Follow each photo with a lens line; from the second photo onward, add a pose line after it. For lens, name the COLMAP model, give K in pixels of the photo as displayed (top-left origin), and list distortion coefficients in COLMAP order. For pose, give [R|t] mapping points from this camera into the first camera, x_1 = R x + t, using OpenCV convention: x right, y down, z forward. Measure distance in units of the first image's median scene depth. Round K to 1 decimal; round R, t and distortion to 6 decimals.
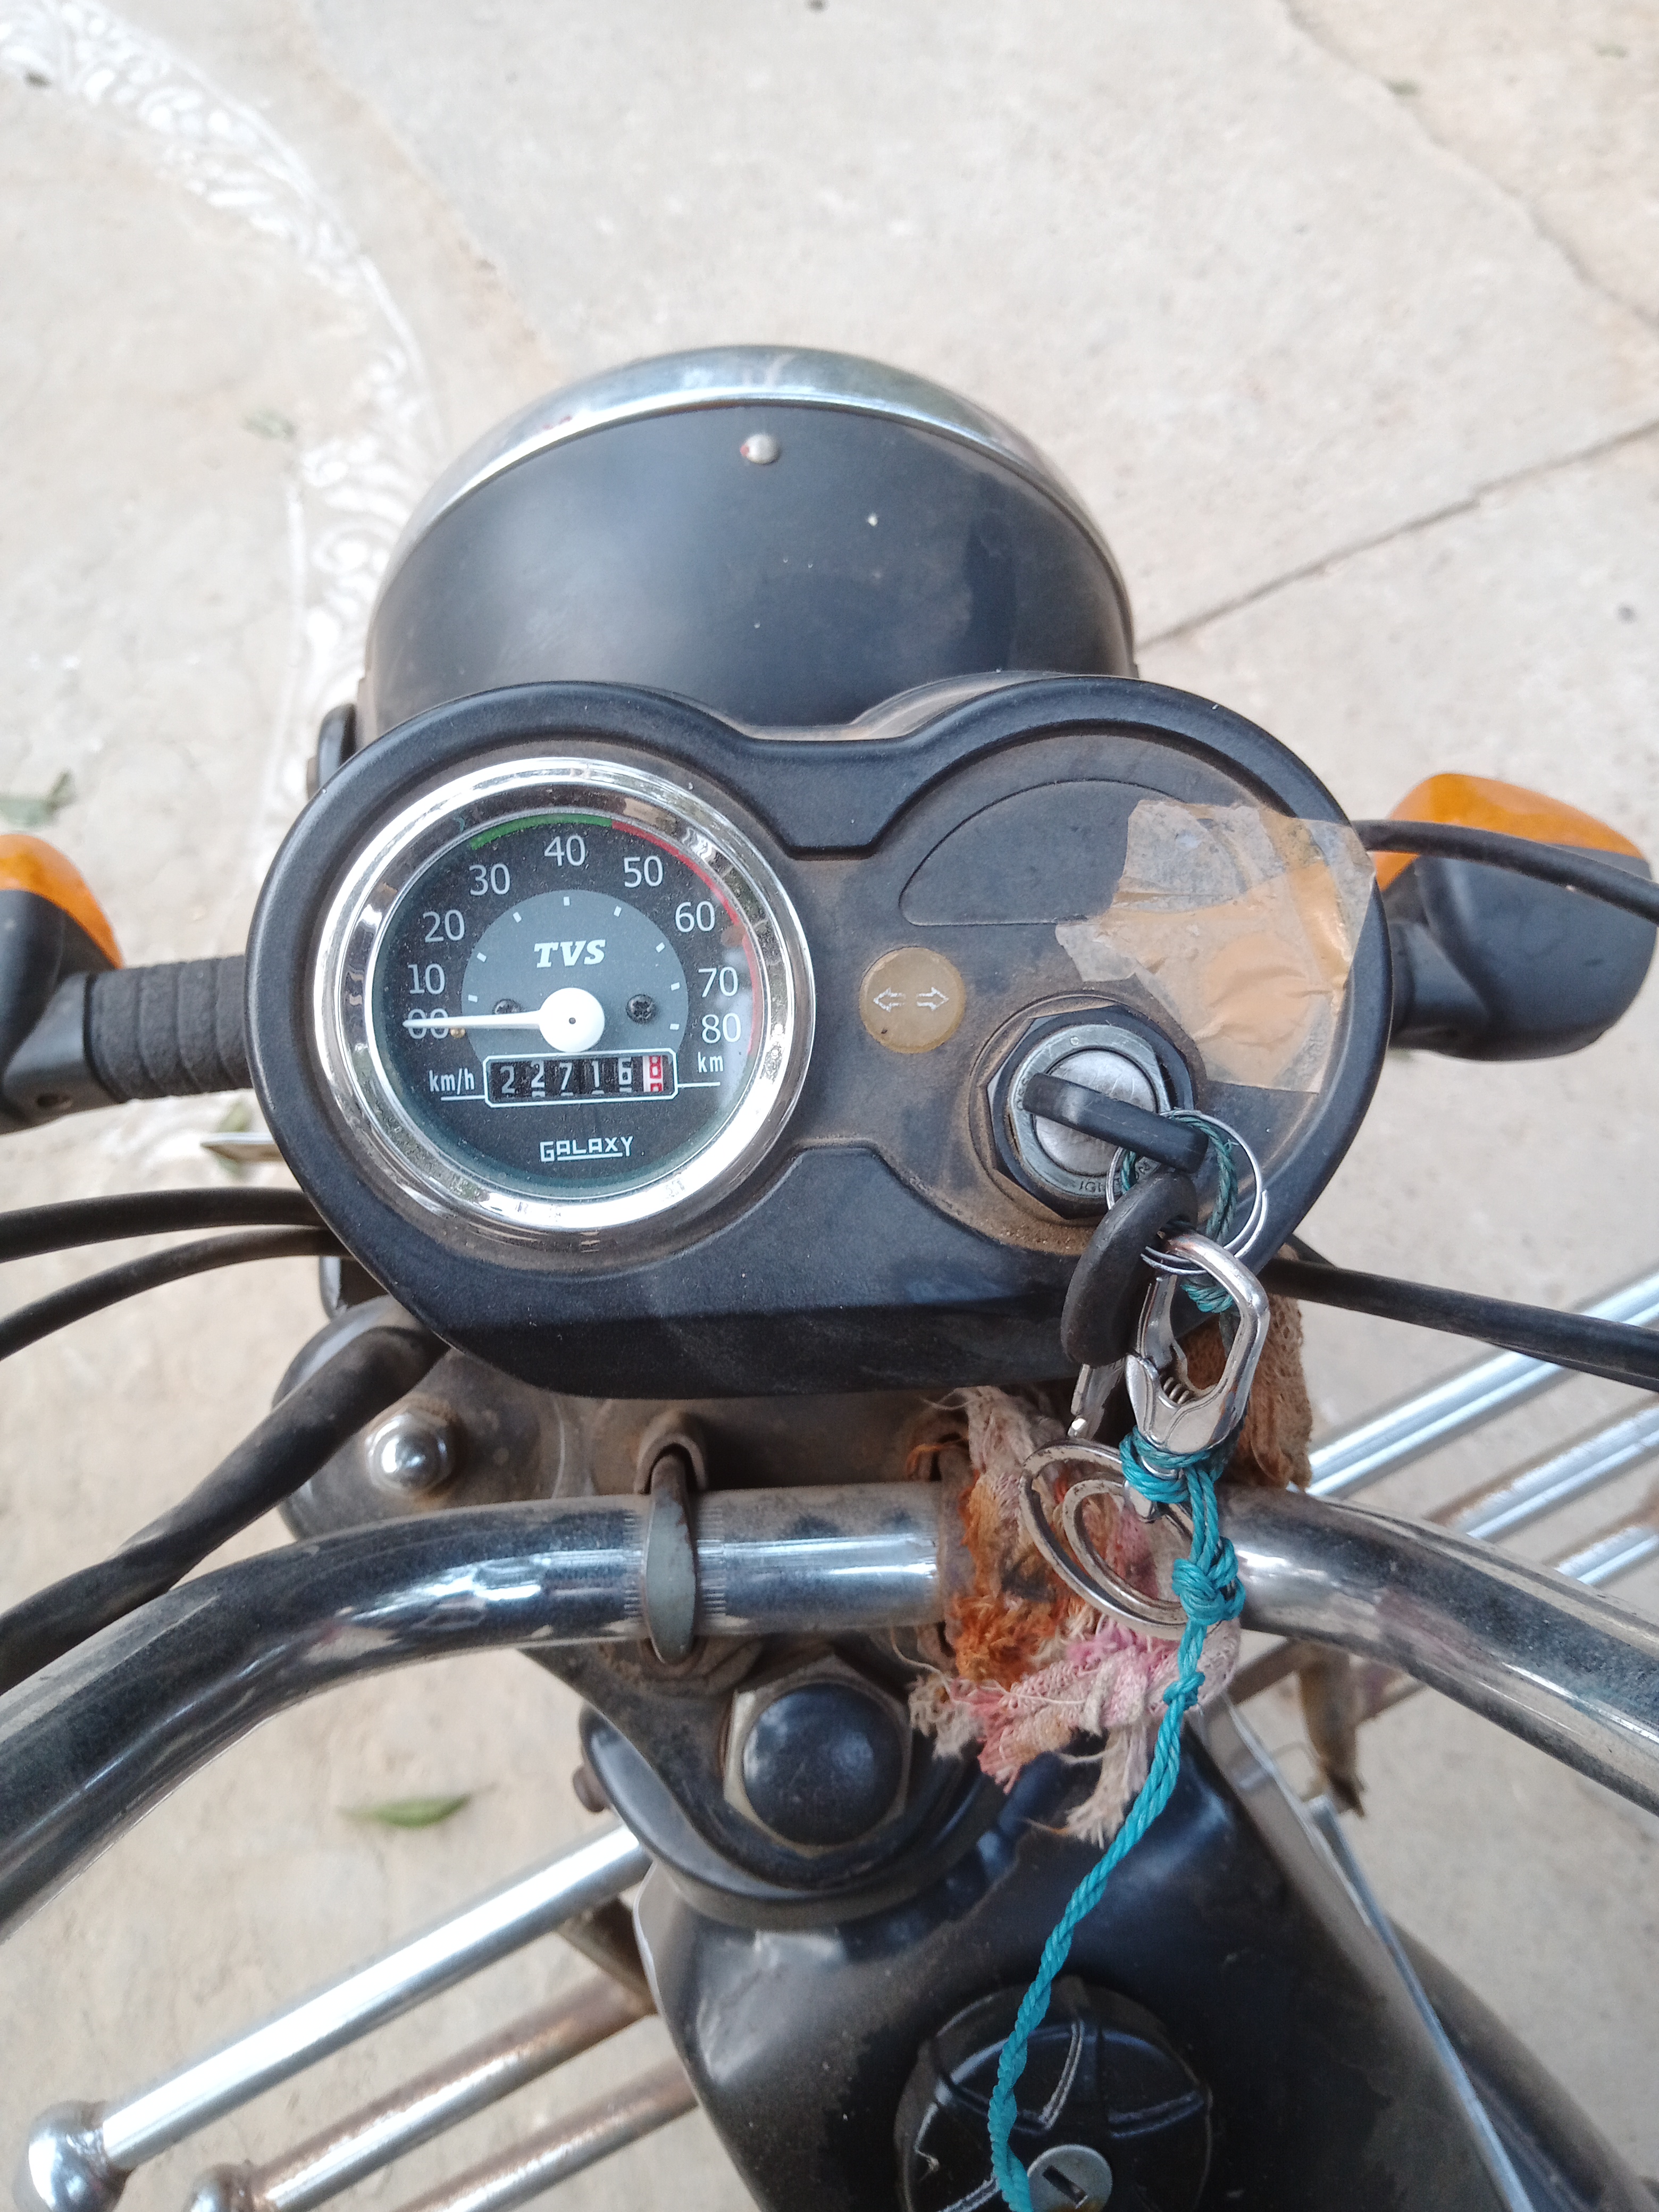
lens RADIAL K [[1823.9, 0, 858.0], [0, 1823.9, 1109.1], [0, 0, 1]] dist [0.098655, -0.188194]
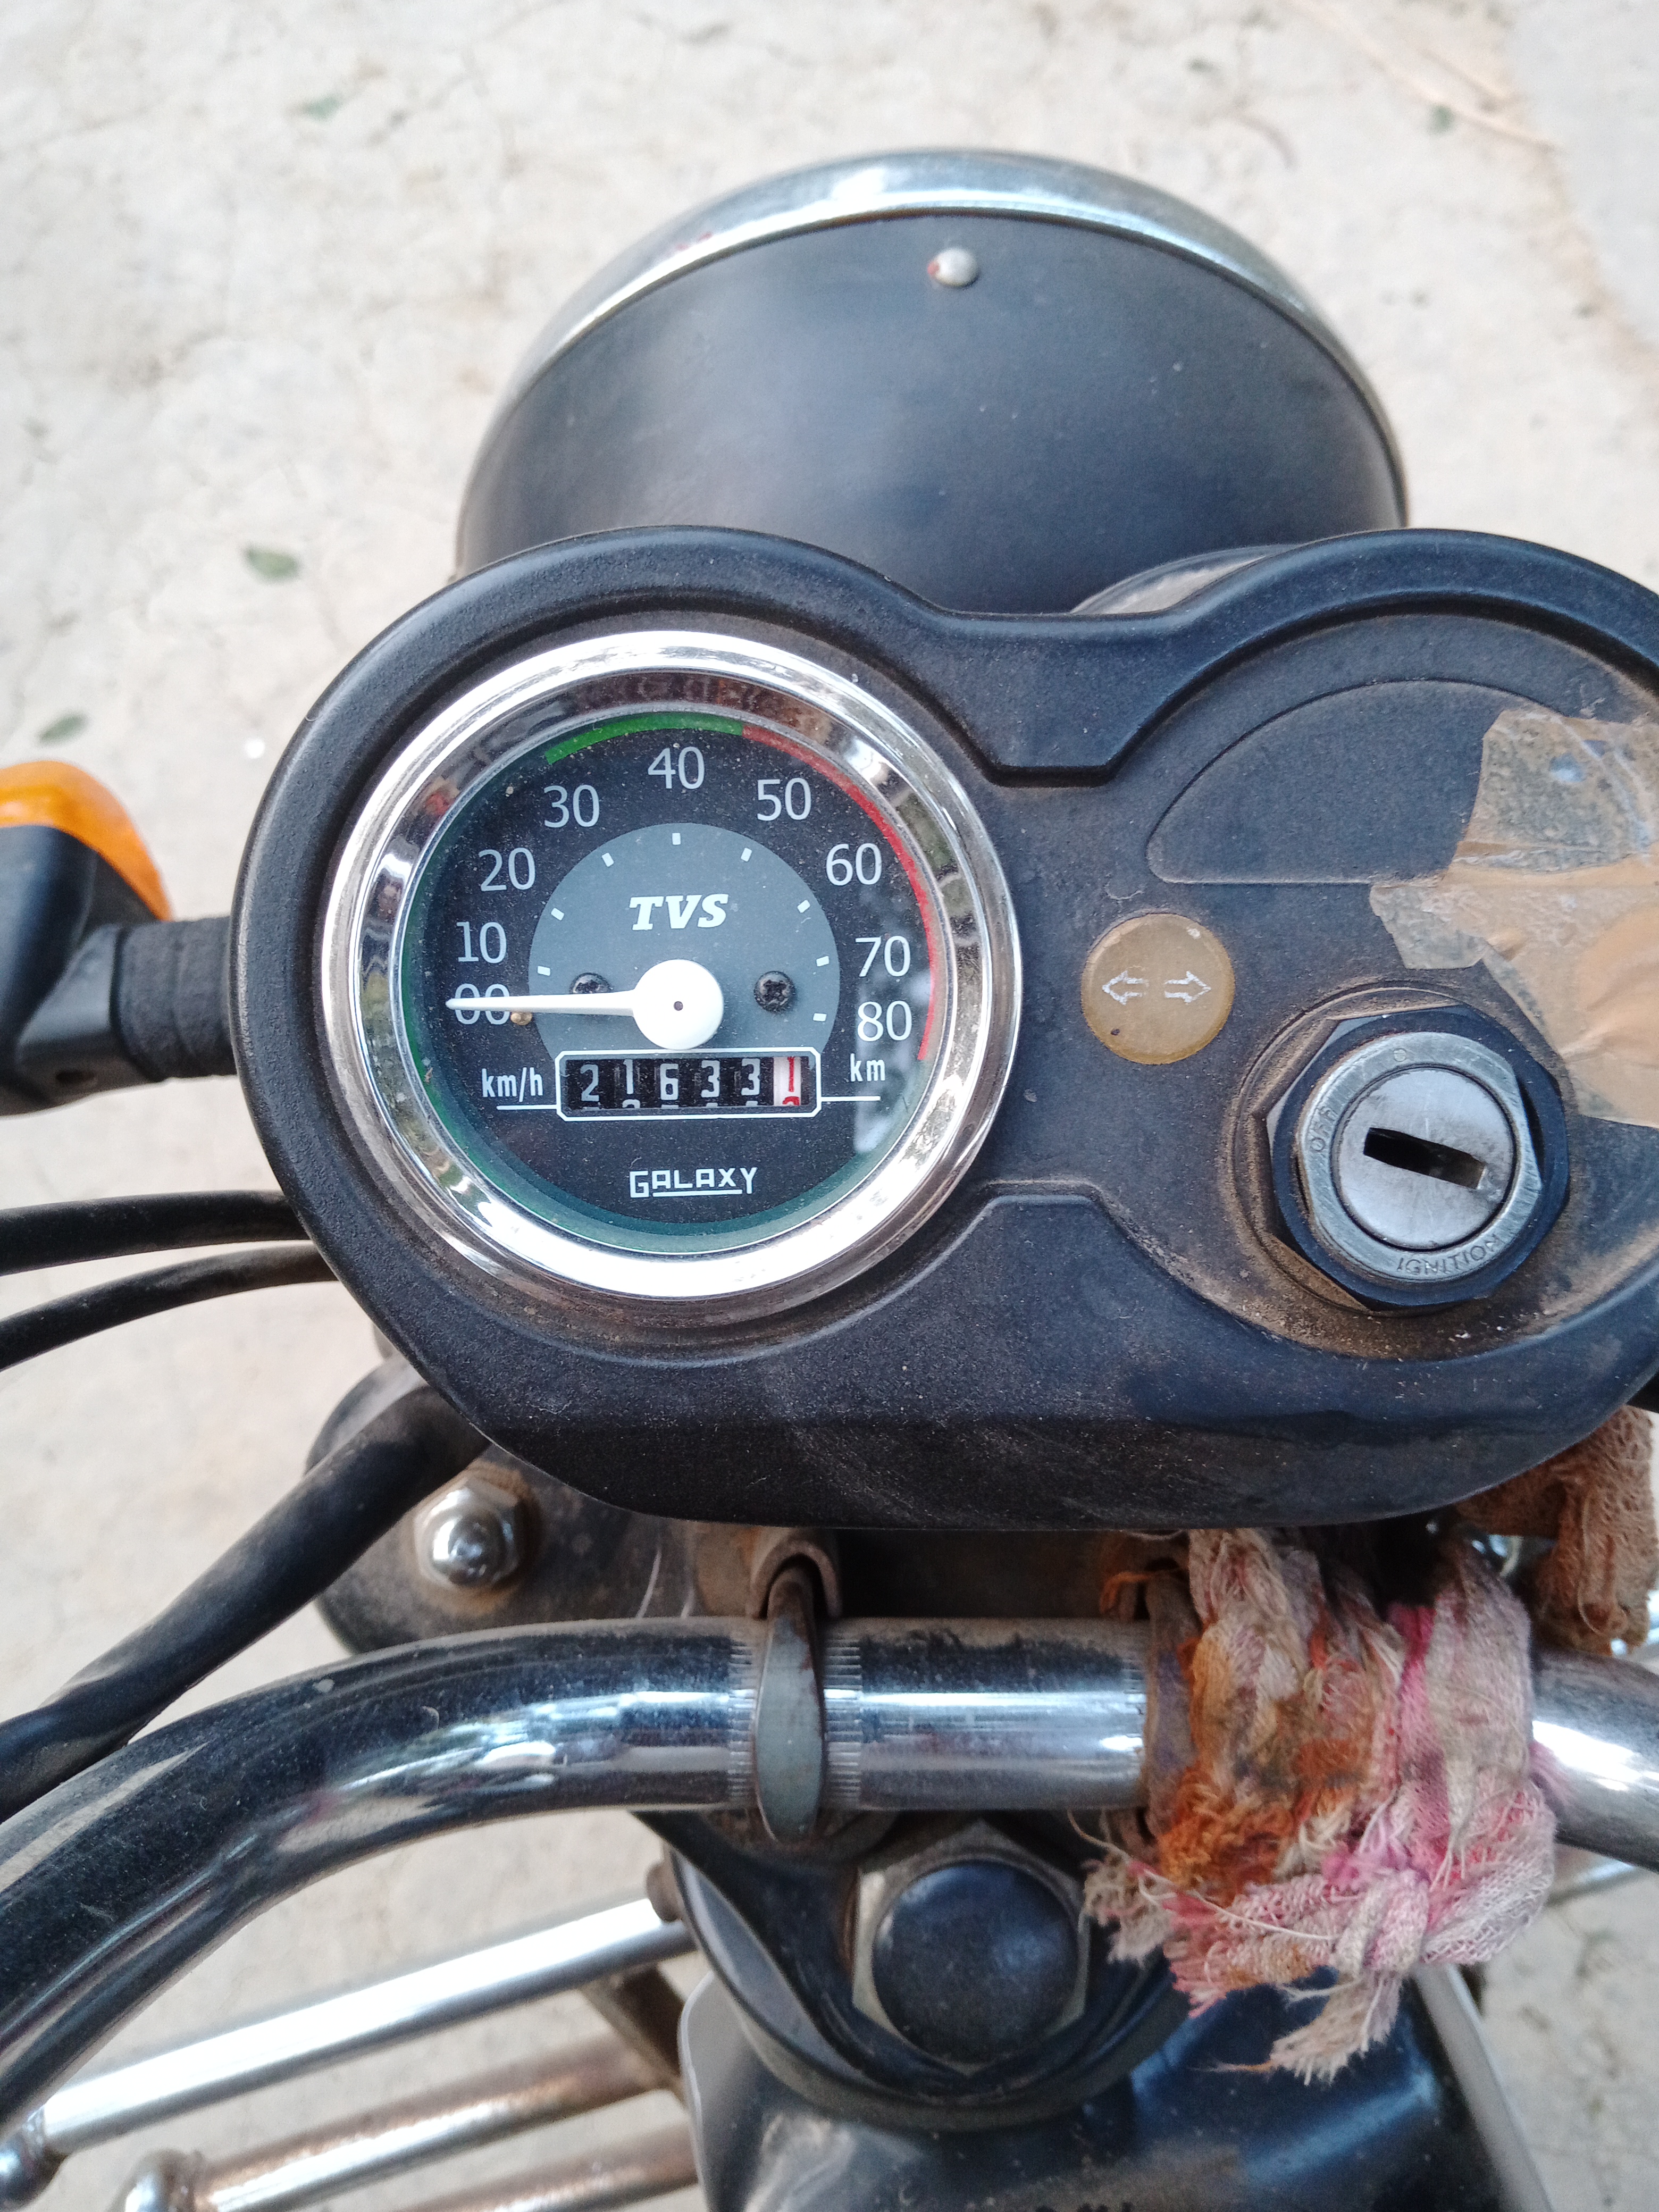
lens RADIAL K [[1823.9, 0, 836.8], [0, 1823.9, 1087.2], [0, 0, 1]] dist [0.098655, -0.188194]
pose [[0.996130, 0.032859, -0.081524, -0.034700], [-0.032713, 0.999460, 0.003122, -0.020296], [0.081583, -0.000443, 0.996666, 0.287711]]
